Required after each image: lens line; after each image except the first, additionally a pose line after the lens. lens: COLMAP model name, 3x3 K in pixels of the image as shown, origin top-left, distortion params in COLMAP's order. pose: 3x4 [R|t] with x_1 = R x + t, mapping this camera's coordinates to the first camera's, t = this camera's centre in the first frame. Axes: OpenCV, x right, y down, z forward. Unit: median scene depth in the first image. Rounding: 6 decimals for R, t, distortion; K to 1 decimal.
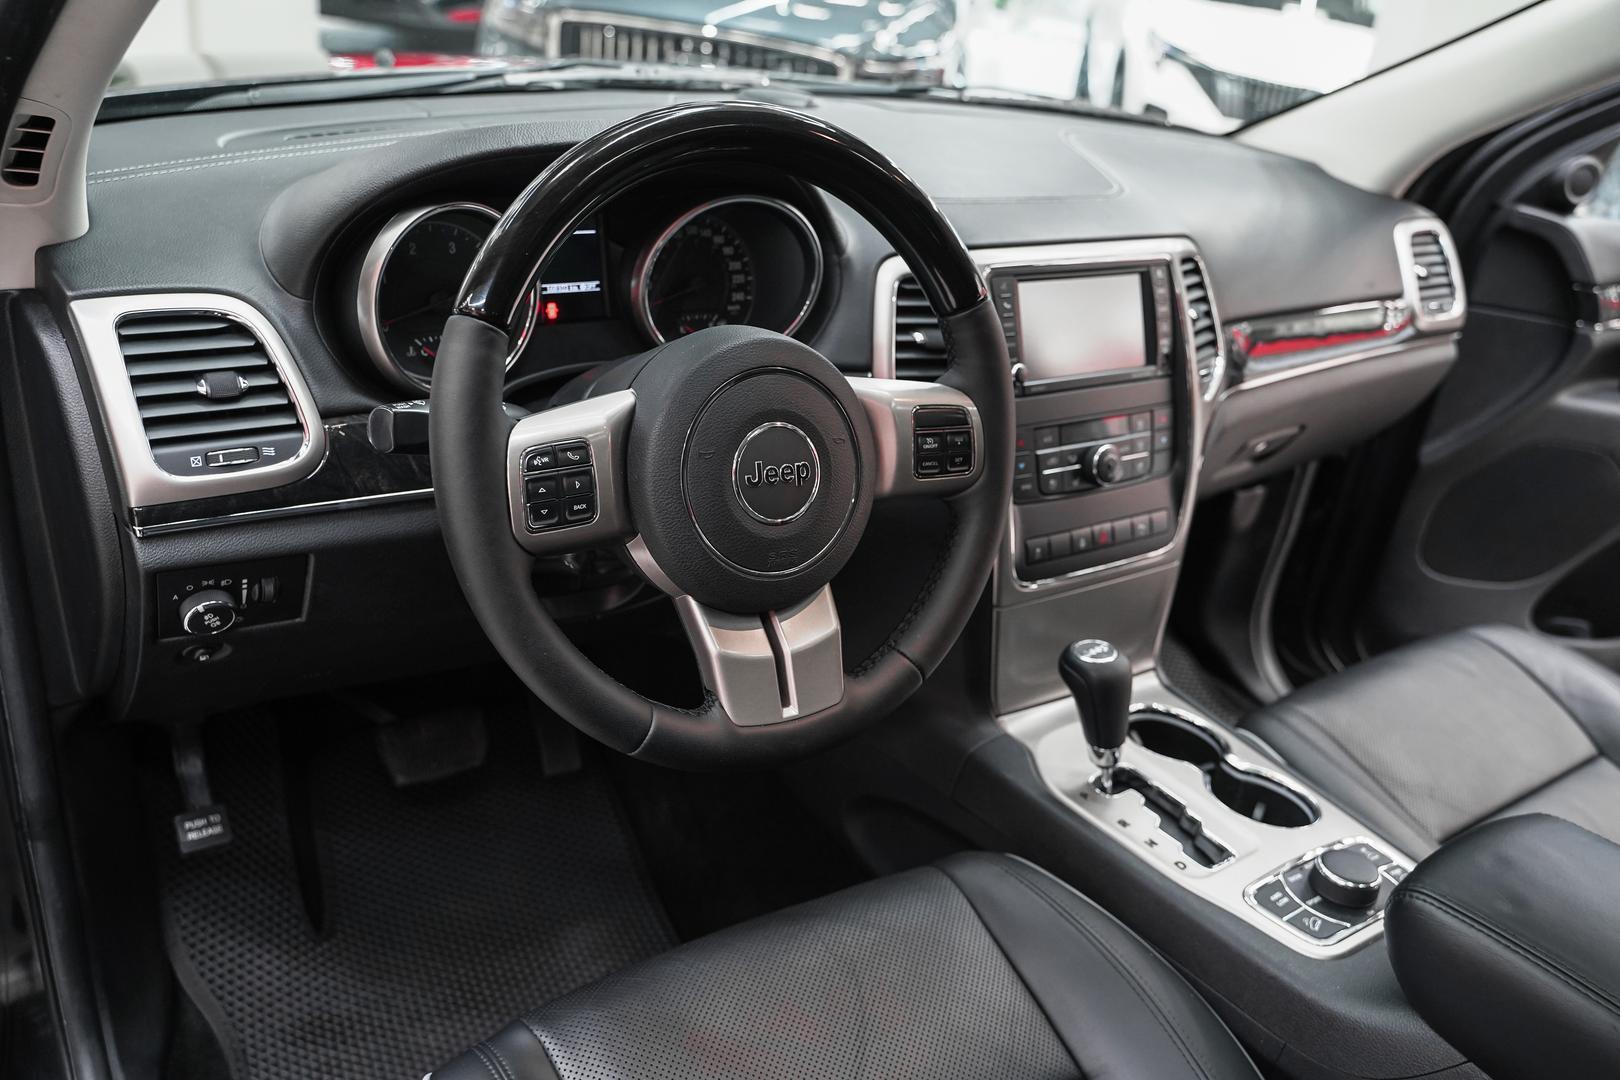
lens RADIAL K [[1303.4, 0, 804.3], [0, 1303.4, 546.1], [0, 0, 1]] dist [-0.027254, 0.033821]
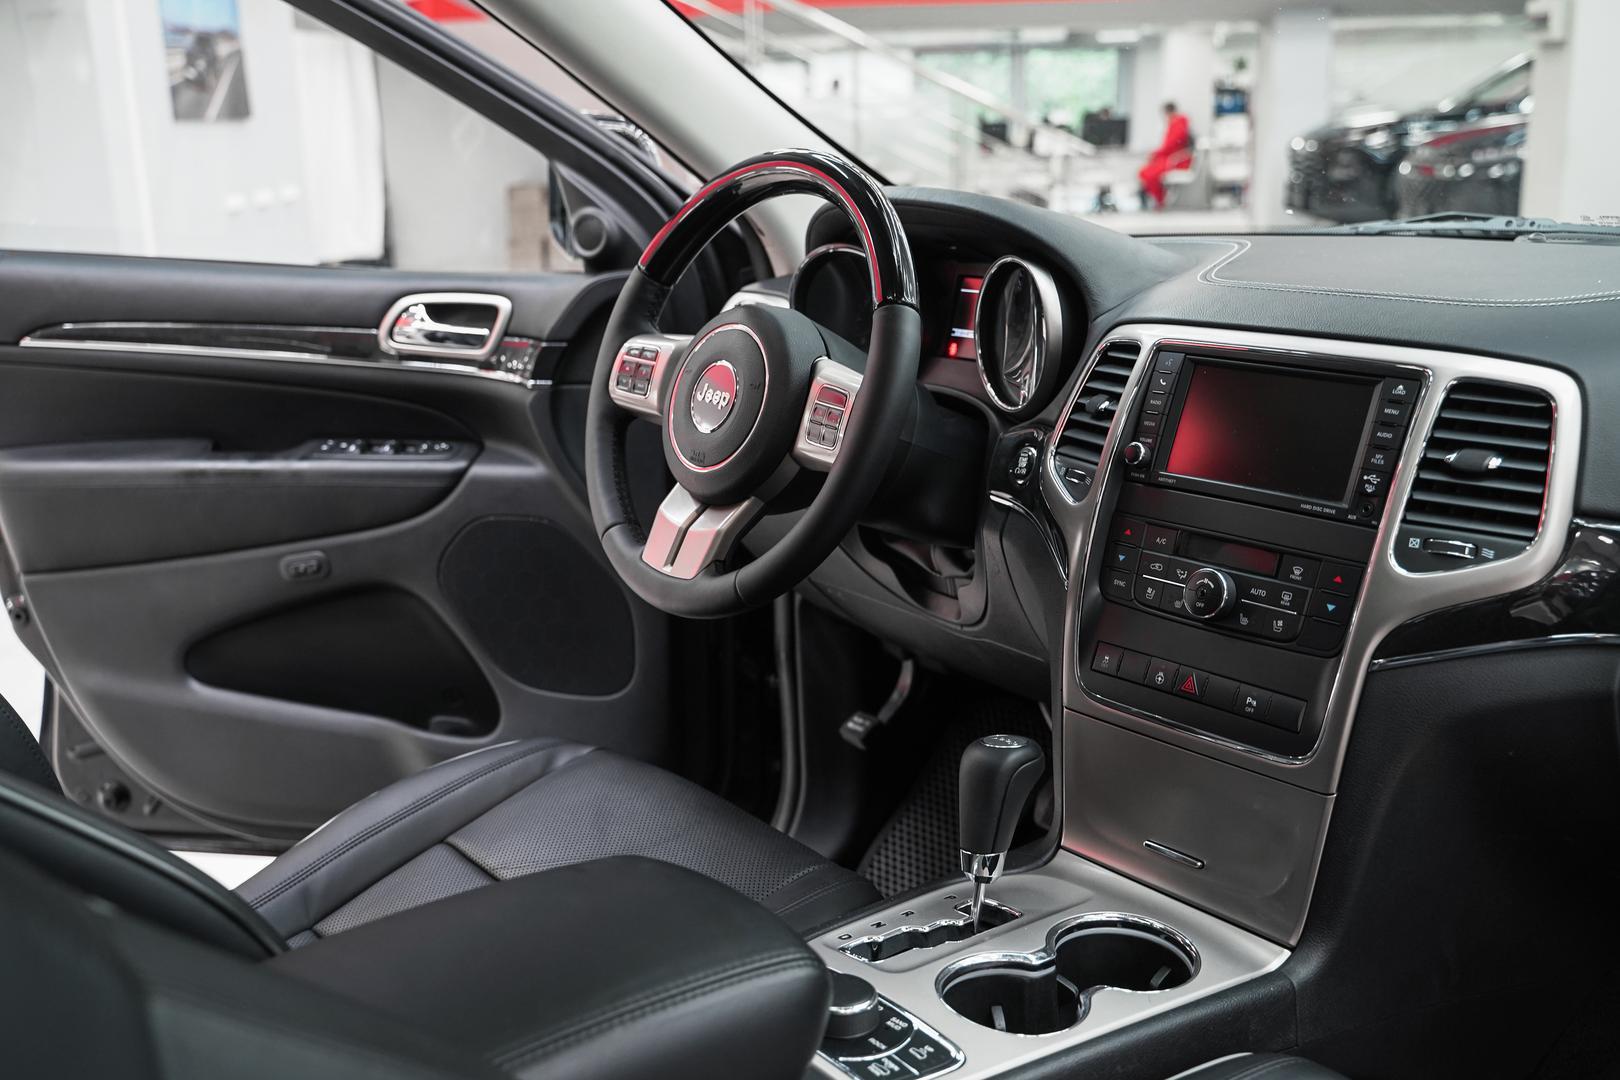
lens RADIAL K [[1644.3, 0, 819.9], [0, 1644.3, 526.9], [0, 0, 1]] dist [0.013049, 0.000000]
pose [[0.098802, 0.119540, -0.987901, 1.172339], [-0.425664, 0.902425, 0.066625, -0.064523], [0.899471, 0.413931, 0.140045, 0.619270]]
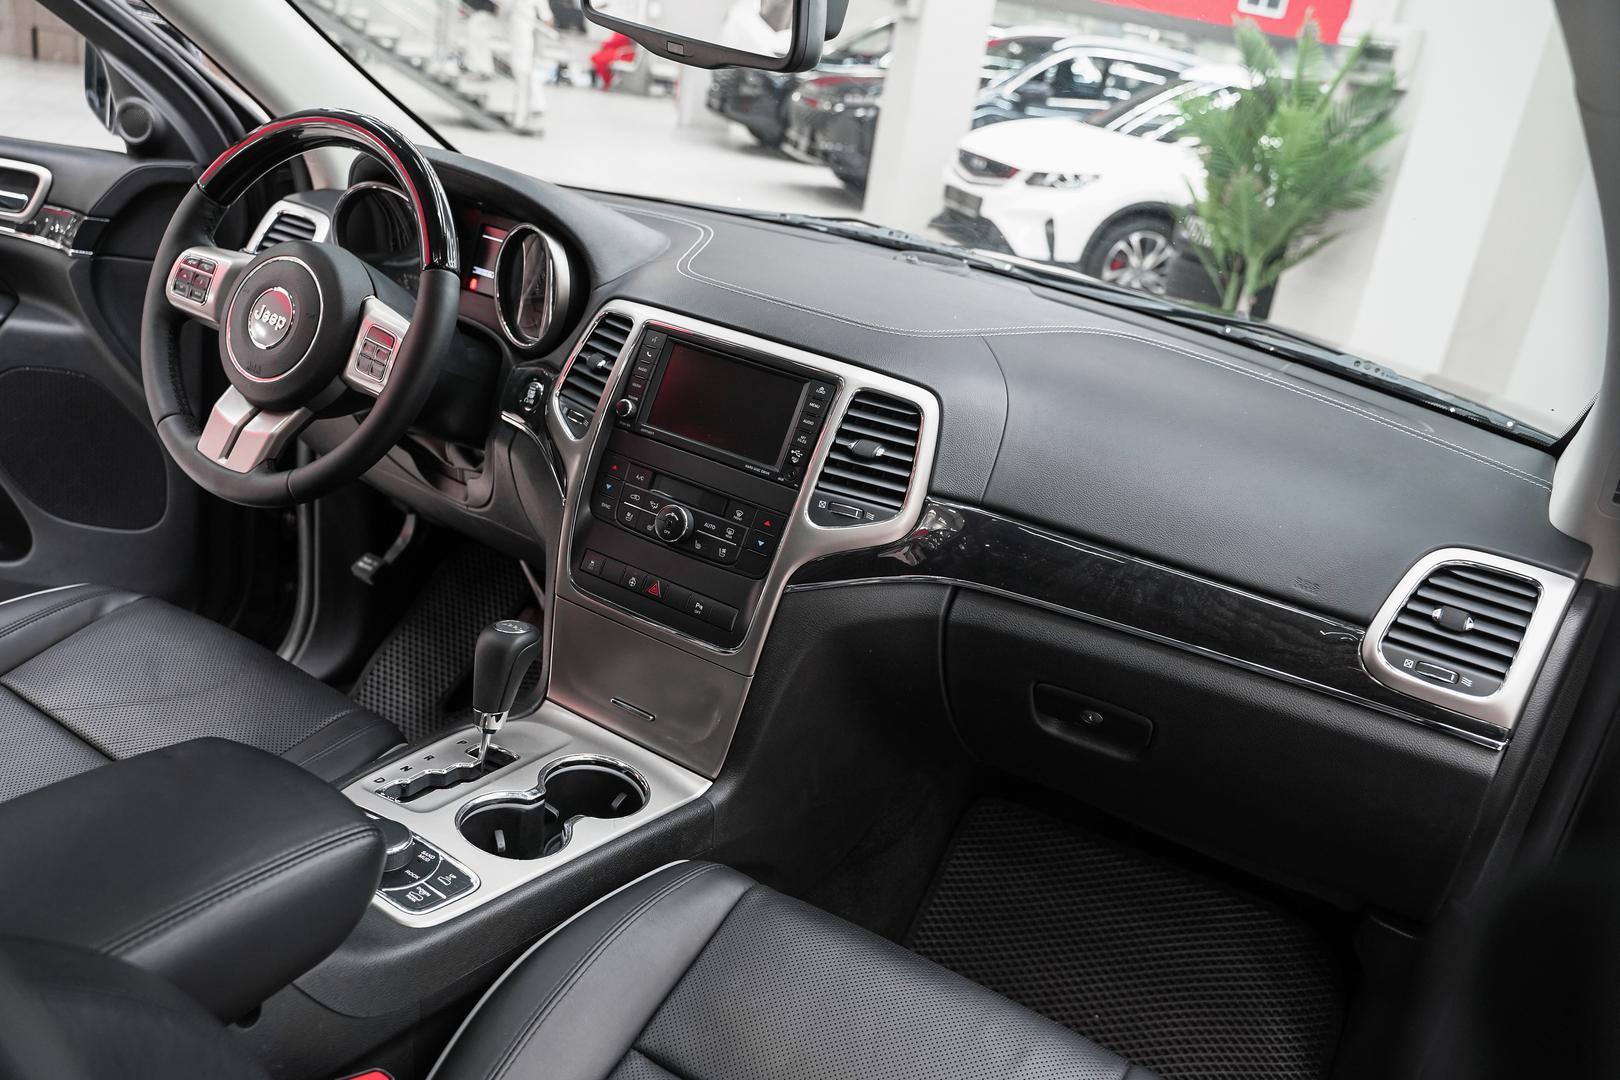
lens RADIAL K [[1303.4, 0, 813.5], [0, 1303.4, 534.8], [0, 0, 1]] dist [-0.027254, 0.033821]
pose [[0.441683, 0.273980, -0.854313, 1.174438], [-0.502267, 0.864534, 0.017584, -0.128893], [0.743400, 0.421326, 0.519461, 0.526169]]
